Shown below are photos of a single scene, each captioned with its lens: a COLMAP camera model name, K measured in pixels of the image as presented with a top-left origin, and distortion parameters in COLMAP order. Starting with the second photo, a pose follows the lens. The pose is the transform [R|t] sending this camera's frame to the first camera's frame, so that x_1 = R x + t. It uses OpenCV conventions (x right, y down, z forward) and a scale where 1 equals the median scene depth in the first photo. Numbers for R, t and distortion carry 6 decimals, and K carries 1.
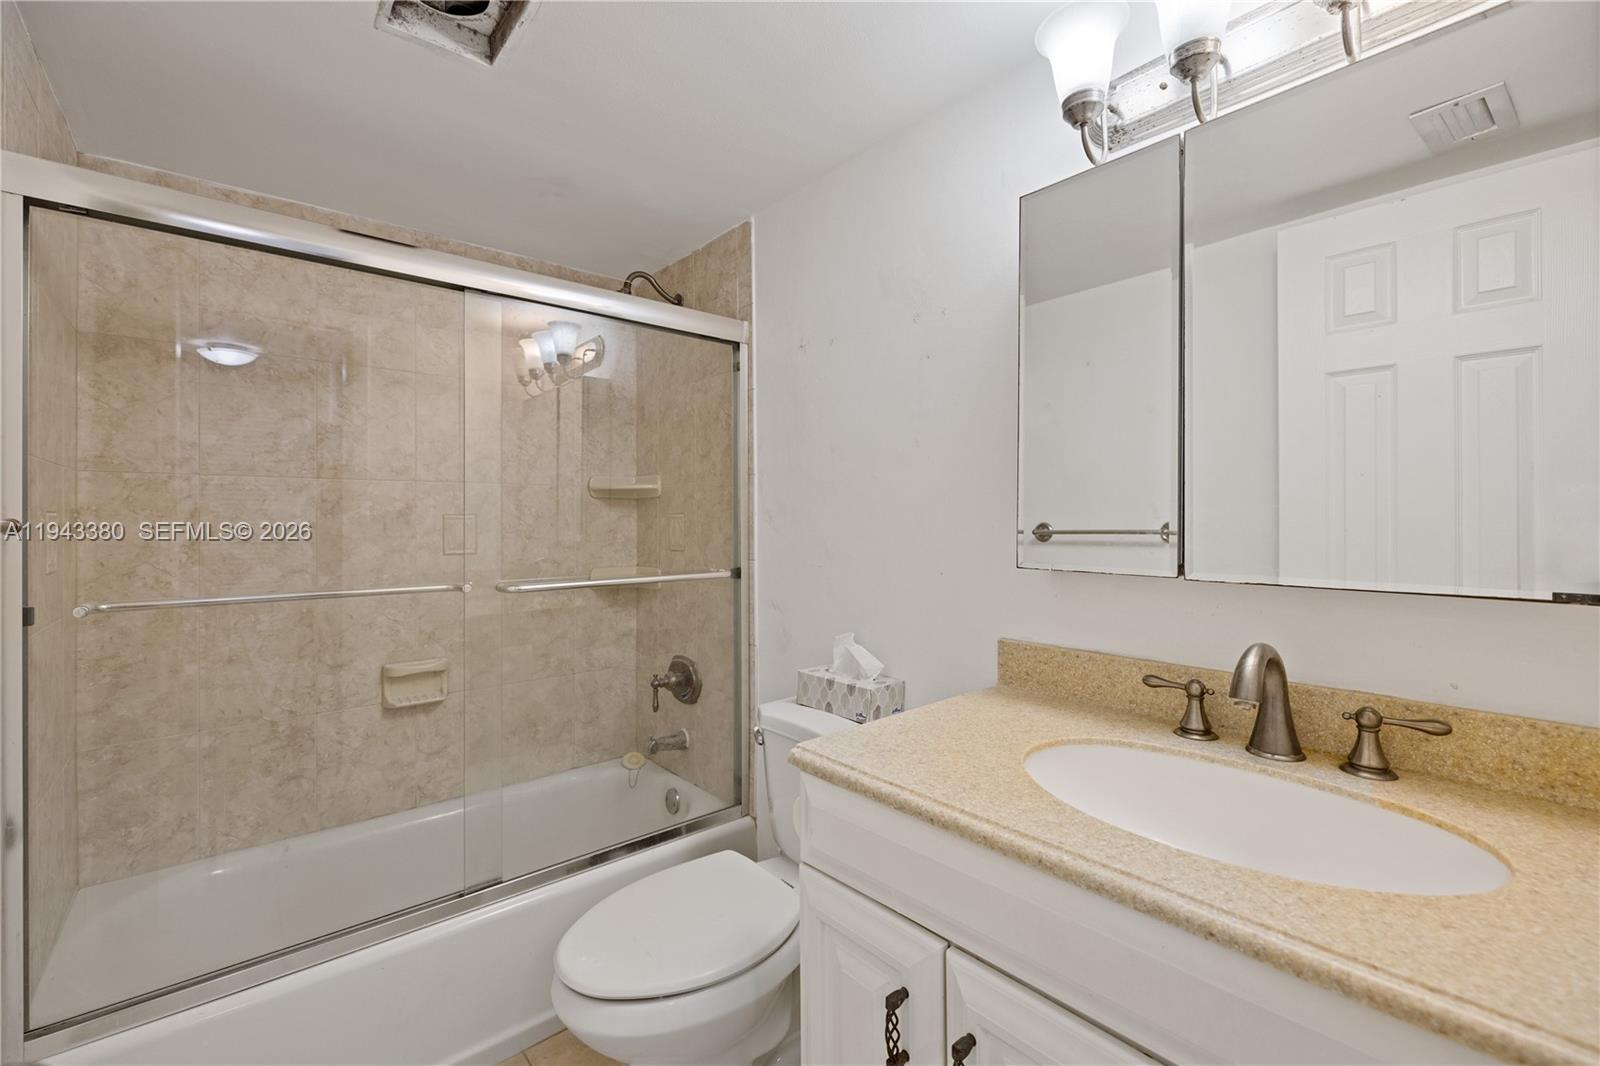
lens RADIAL K [[683.1, 0, 796.2], [0, 683.1, 516.4], [0, 0, 1]] dist [0.000832, -0.000109]
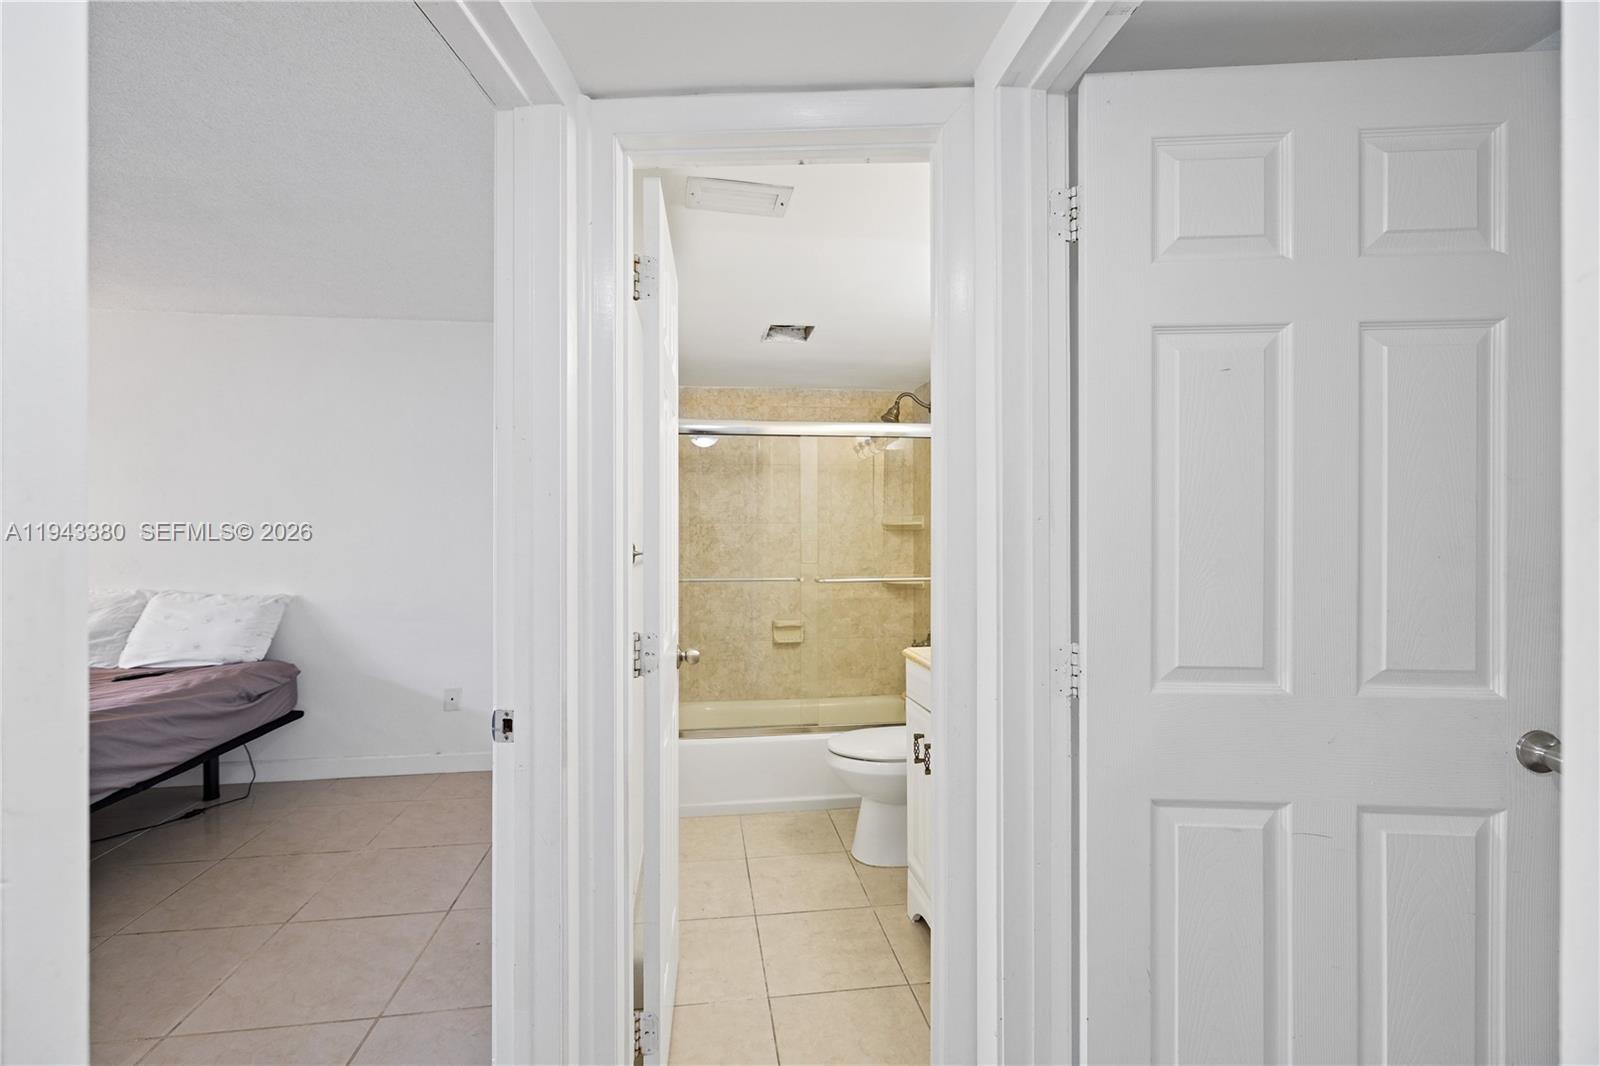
lens RADIAL K [[683.1, 0, 787.9], [0, 683.1, 533.3], [0, 0, 1]] dist [0.000832, -0.000109]
pose [[0.847472, 0.001631, -0.530837, 0.430737], [0.003393, 0.999958, 0.008489, -0.040262], [0.530829, -0.008995, 0.847432, -0.575570]]
